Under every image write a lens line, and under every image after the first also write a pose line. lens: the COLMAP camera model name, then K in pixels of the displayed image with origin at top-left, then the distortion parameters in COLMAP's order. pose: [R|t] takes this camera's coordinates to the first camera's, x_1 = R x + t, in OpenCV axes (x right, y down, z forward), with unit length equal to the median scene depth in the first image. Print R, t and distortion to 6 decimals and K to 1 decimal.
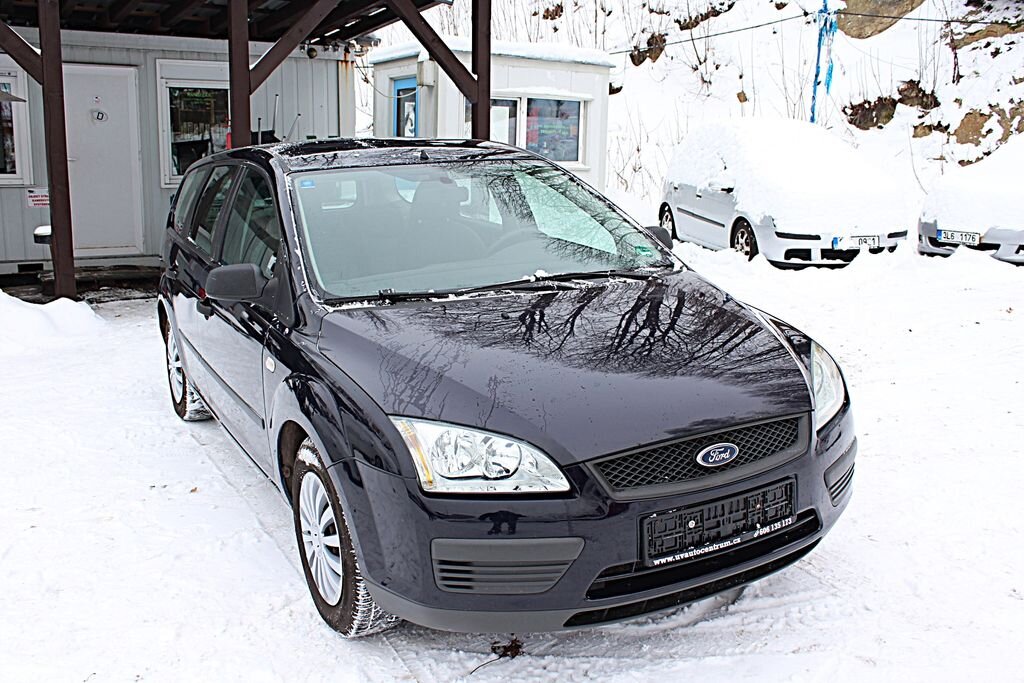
lens RADIAL K [[963.3, 0, 512.0], [0, 963.3, 341.5], [0, 0, 1]] dist [-0.152768, 0.164127]
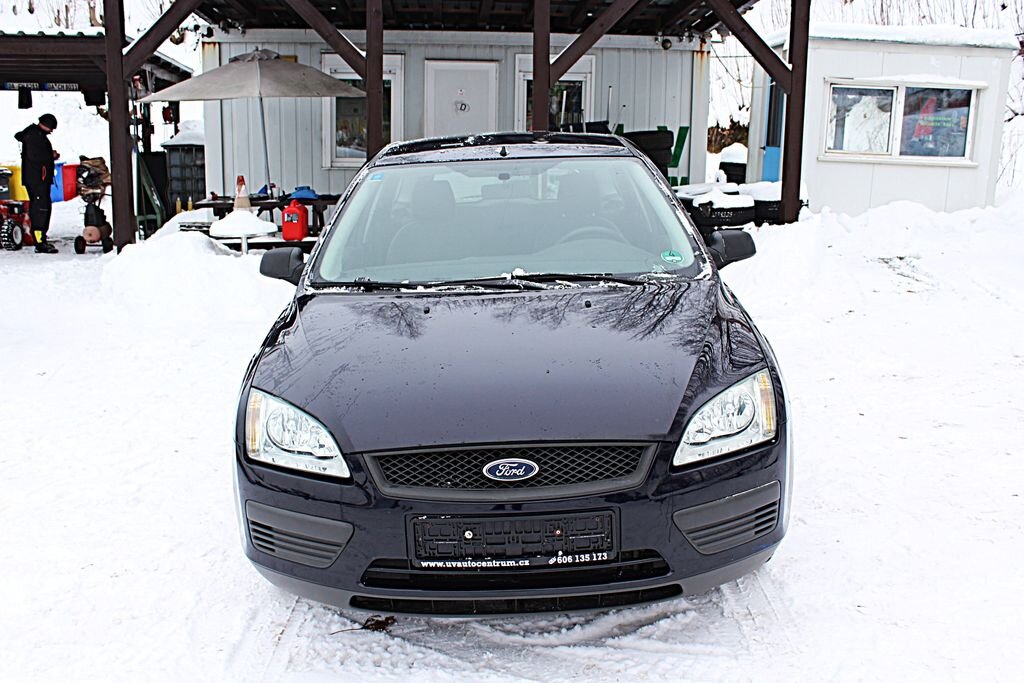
lens RADIAL K [[963.3, 0, 512.0], [0, 963.3, 341.5], [0, 0, 1]] dist [-0.152768, 0.164127]
pose [[0.880614, 0.095699, -0.464069, 0.139610], [-0.089905, 0.995347, 0.034656, -0.009214], [0.465227, 0.011204, 0.885121, 0.031282]]
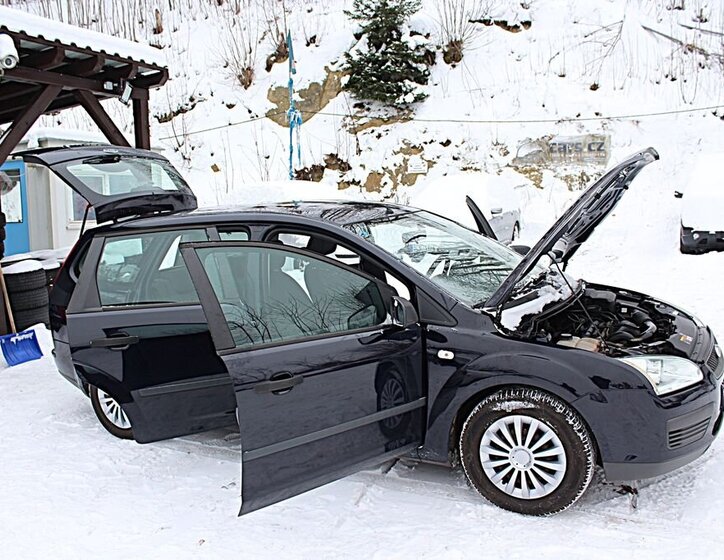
lens RADIAL K [[696.5, 0, 362.0], [0, 696.5, 280.0], [0, 0, 1]] dist [-0.184301, 0.191615]
pose [[0.832638, -0.103184, 0.544120, -0.250643], [0.152155, 0.987304, -0.045607, -0.016399], [-0.532506, 0.120765, 0.837767, 0.049022]]
